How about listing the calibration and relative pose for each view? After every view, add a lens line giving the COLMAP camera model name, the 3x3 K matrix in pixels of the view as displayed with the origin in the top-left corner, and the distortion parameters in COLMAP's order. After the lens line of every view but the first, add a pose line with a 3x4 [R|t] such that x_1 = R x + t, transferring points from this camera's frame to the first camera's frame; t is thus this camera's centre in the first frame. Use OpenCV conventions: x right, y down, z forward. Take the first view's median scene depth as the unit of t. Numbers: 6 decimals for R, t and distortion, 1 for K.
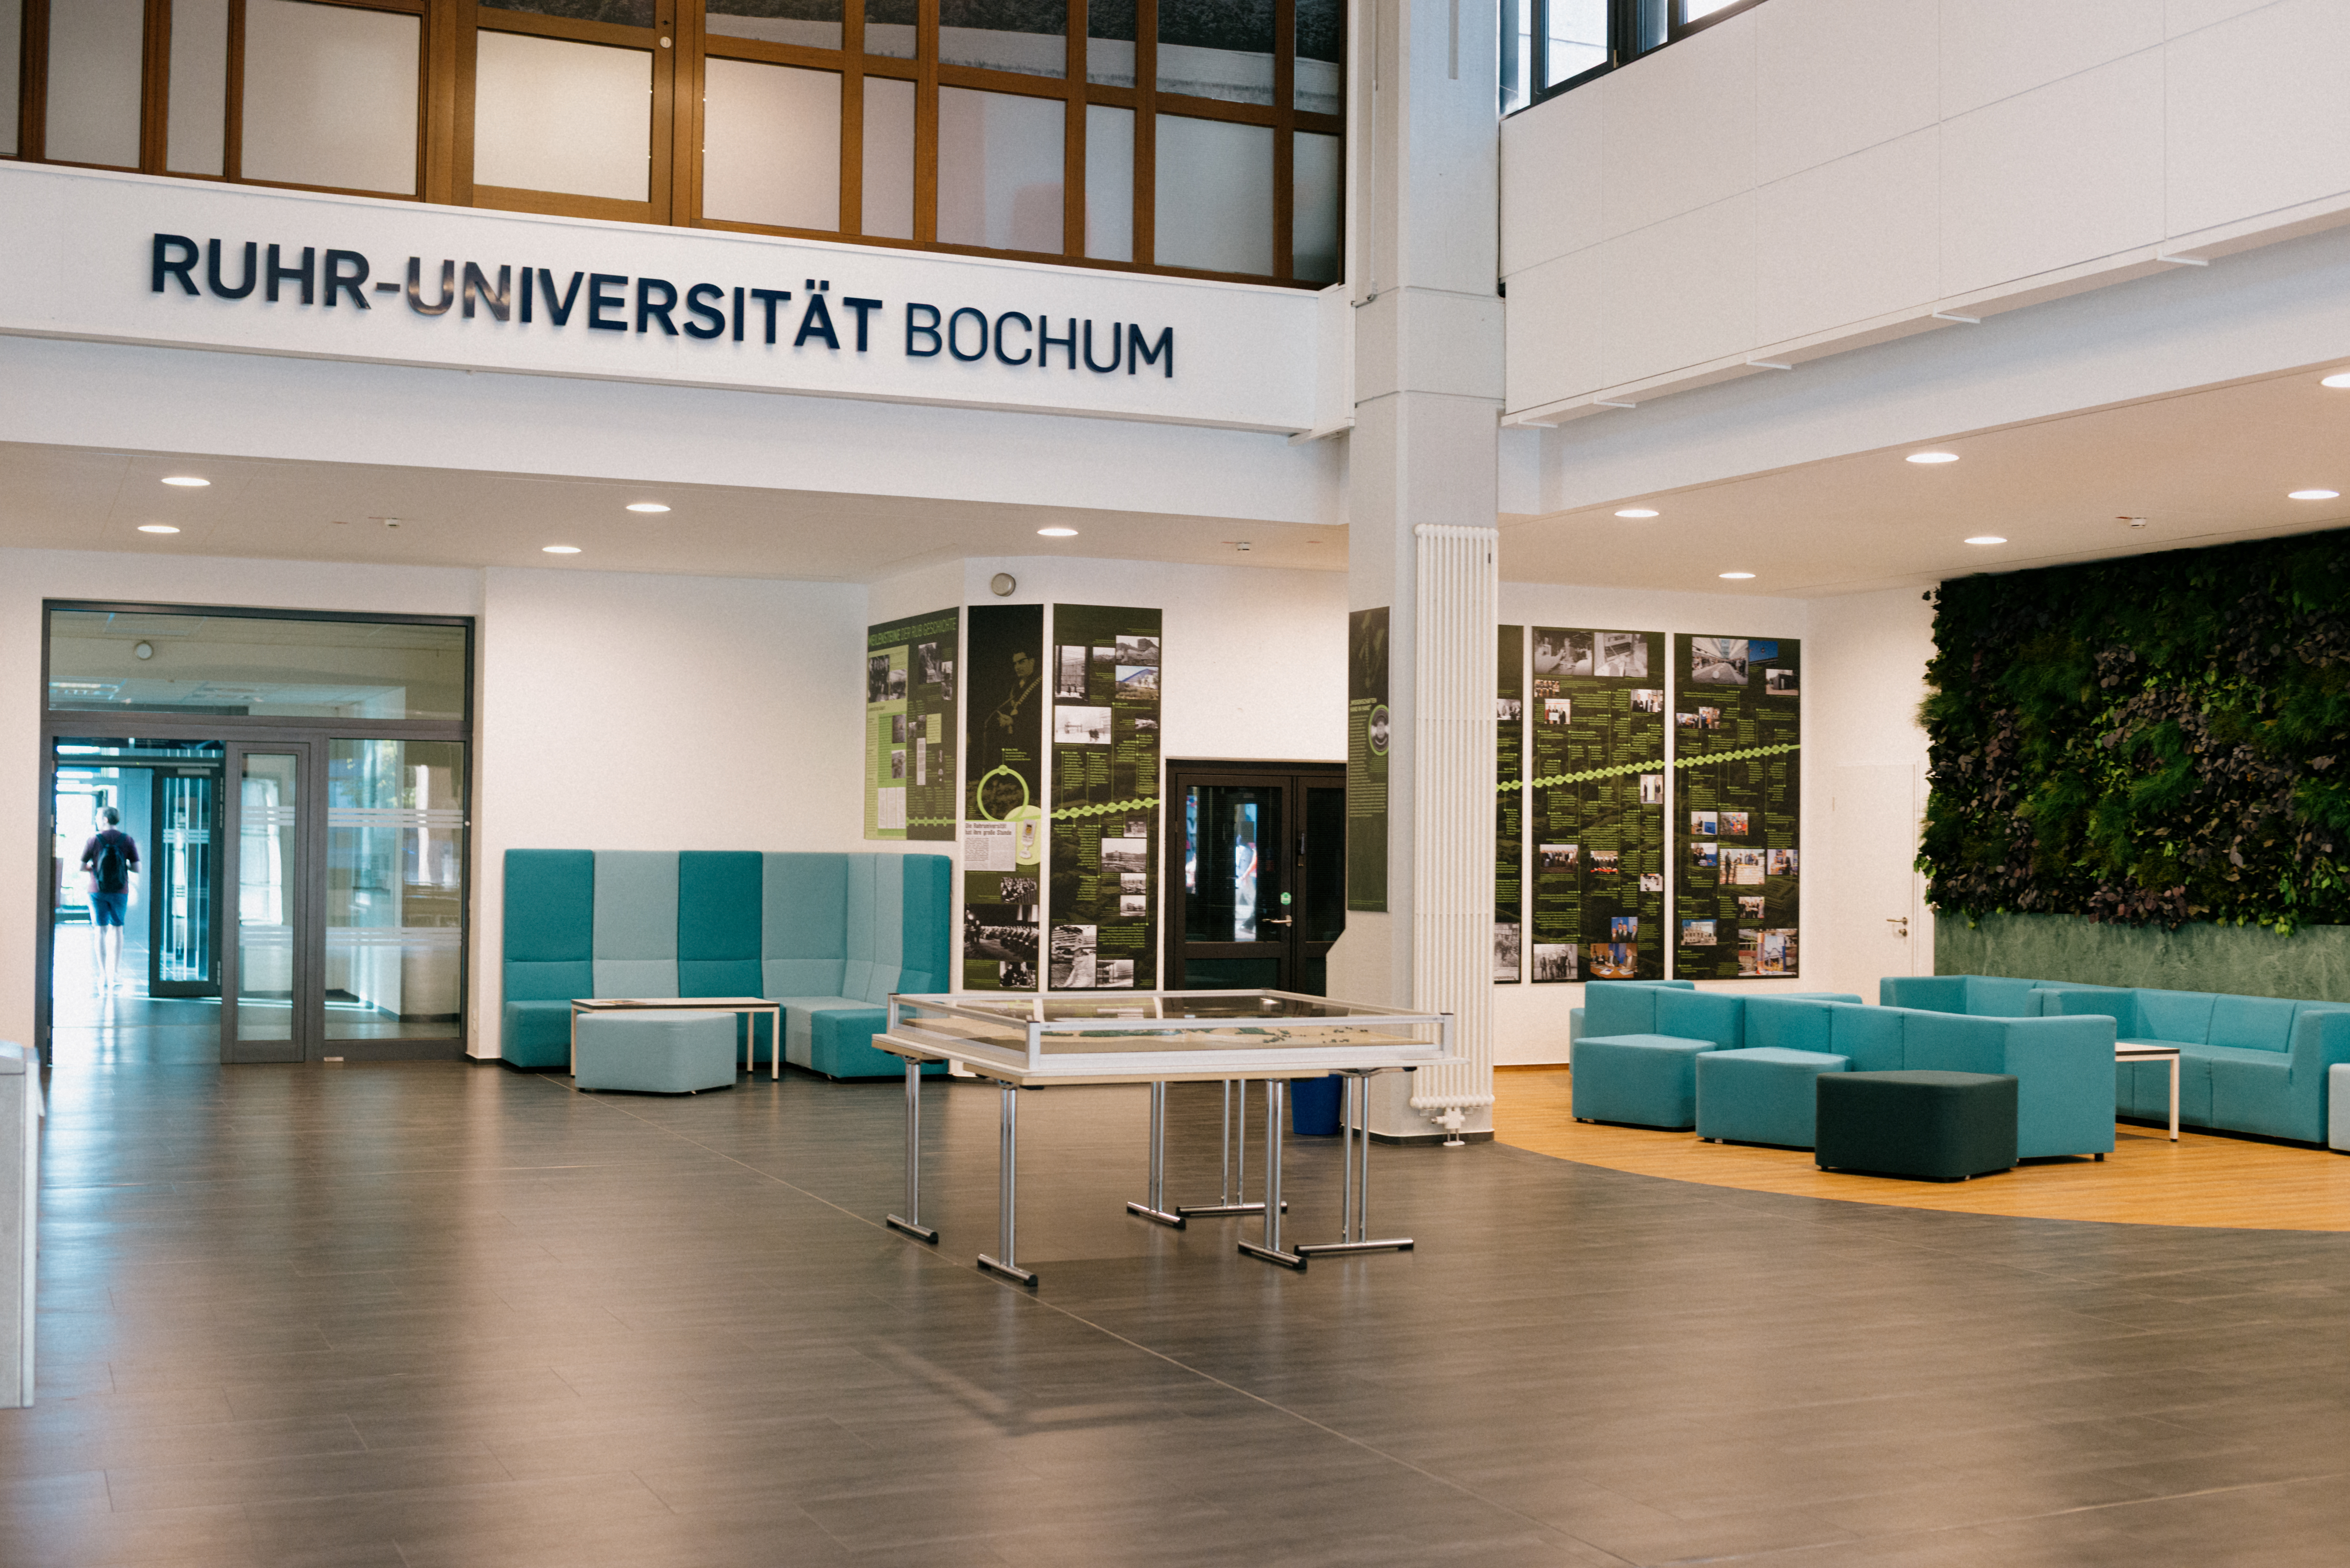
lens RADIAL K [[2675.7, 0, 1171.1], [0, 2675.7, 789.9], [0, 0, 1]] dist [-0.045206, 0.000000]
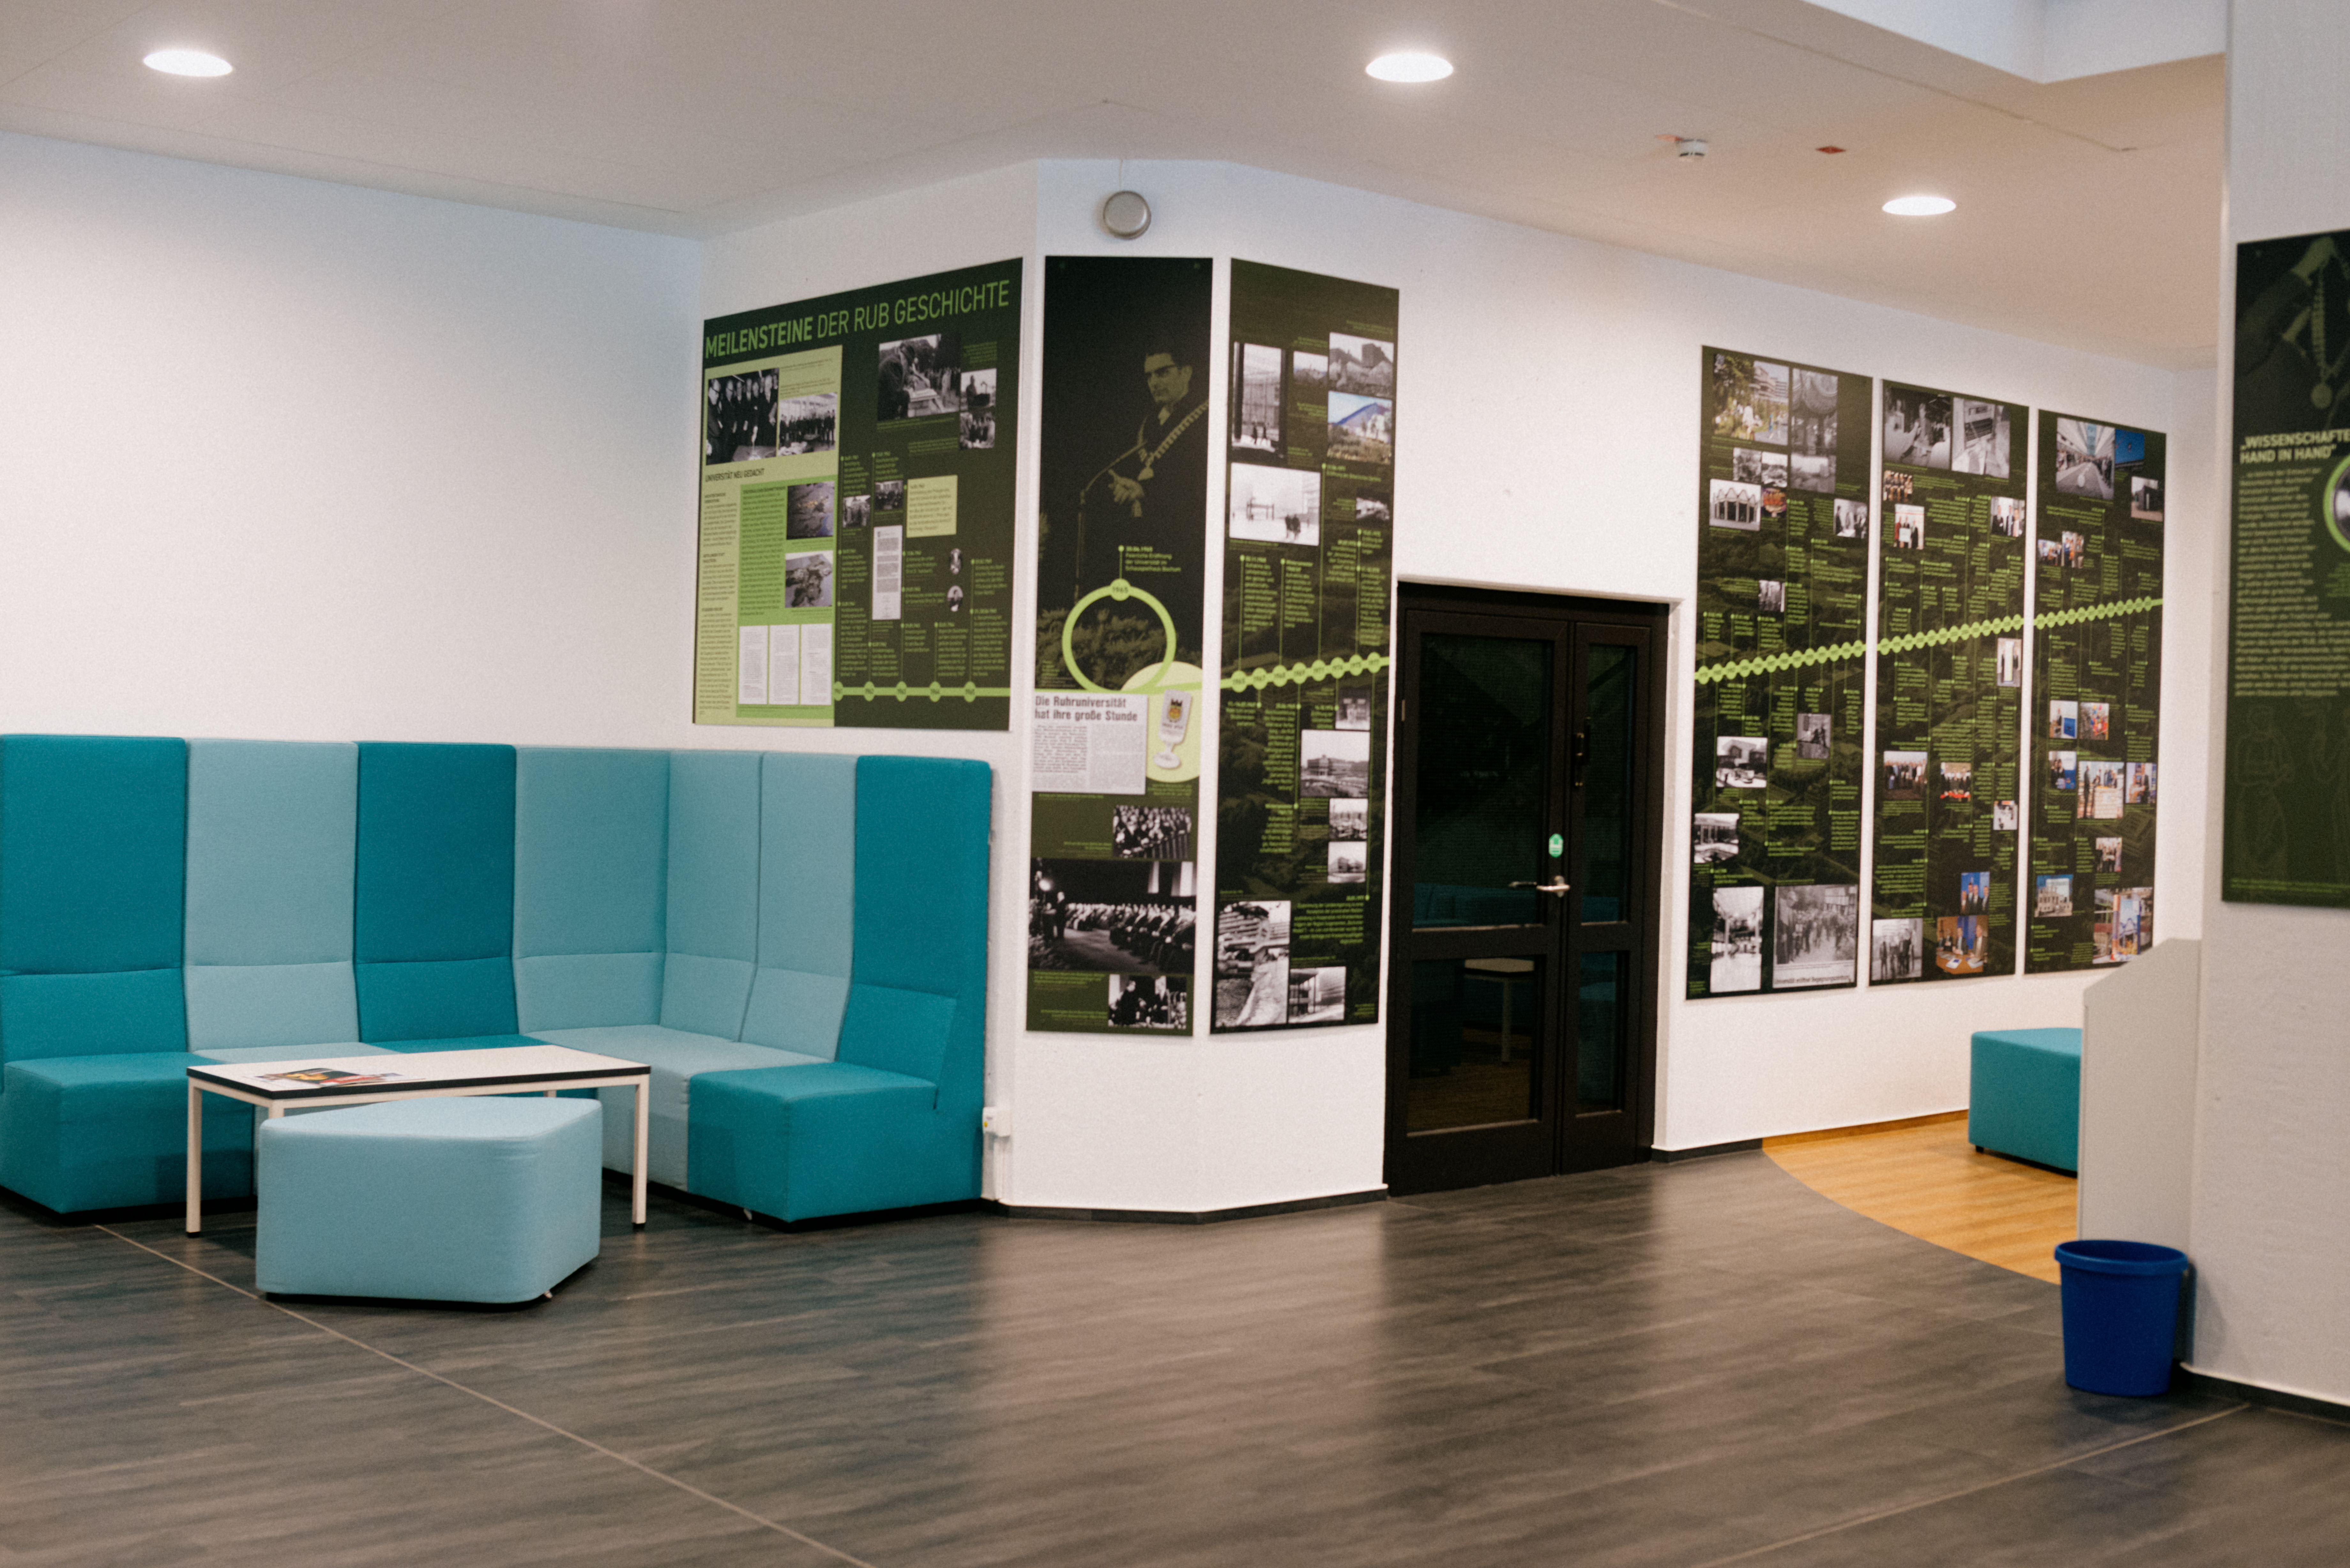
lens RADIAL K [[2675.7, 0, 1179.4], [0, 2675.7, 777.7], [0, 0, 1]] dist [-0.045206, 0.000000]
pose [[0.957315, 0.010174, 0.288867, -0.180829], [-0.020816, 0.999212, 0.033791, 0.009648], [-0.288296, -0.038362, 0.956773, 0.483002]]
